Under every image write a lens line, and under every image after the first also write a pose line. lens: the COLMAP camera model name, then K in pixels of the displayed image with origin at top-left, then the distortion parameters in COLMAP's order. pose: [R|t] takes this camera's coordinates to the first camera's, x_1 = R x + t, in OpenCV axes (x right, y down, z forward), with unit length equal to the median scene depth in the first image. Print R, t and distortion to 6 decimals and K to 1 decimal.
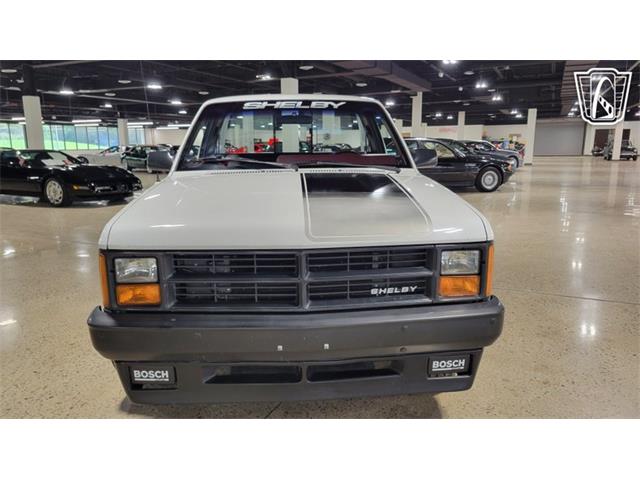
lens RADIAL K [[481.9, 0, 316.7], [0, 481.9, 239.2], [0, 0, 1]] dist [0.026873, -0.005369]
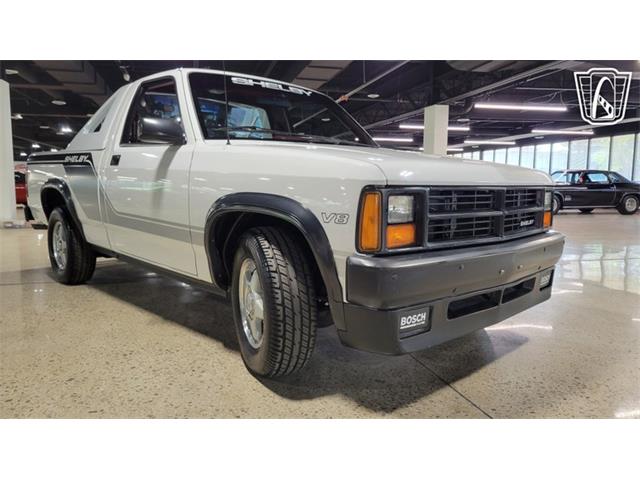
lens RADIAL K [[481.8, 0, 320.0], [0, 481.8, 240.0], [0, 0, 1]] dist [0.028464, -0.003873]
pose [[0.765008, -0.058343, 0.641372, -1.070639], [0.109879, 0.993111, -0.040721, 0.141087], [-0.634578, 0.101625, 0.766148, 0.369015]]
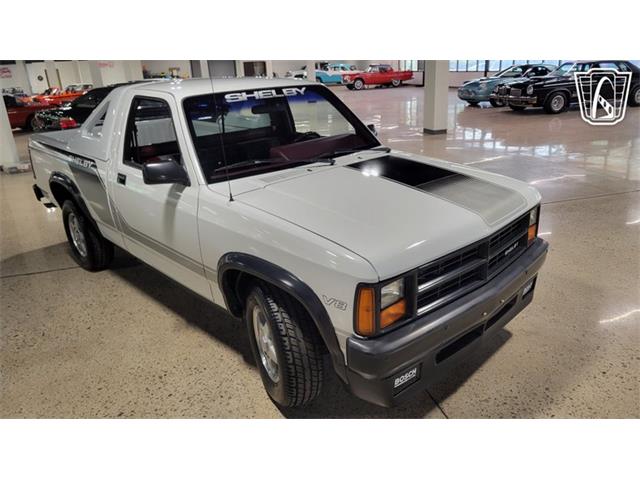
lens RADIAL K [[481.5, 0, 322.9], [0, 481.5, 239.3], [0, 0, 1]] dist [0.024751, -0.003055]
pose [[0.759802, -0.247891, 0.601041, -1.069770], [0.166559, 0.967824, 0.188612, -0.268668], [-0.628457, -0.043200, 0.776644, 0.261576]]
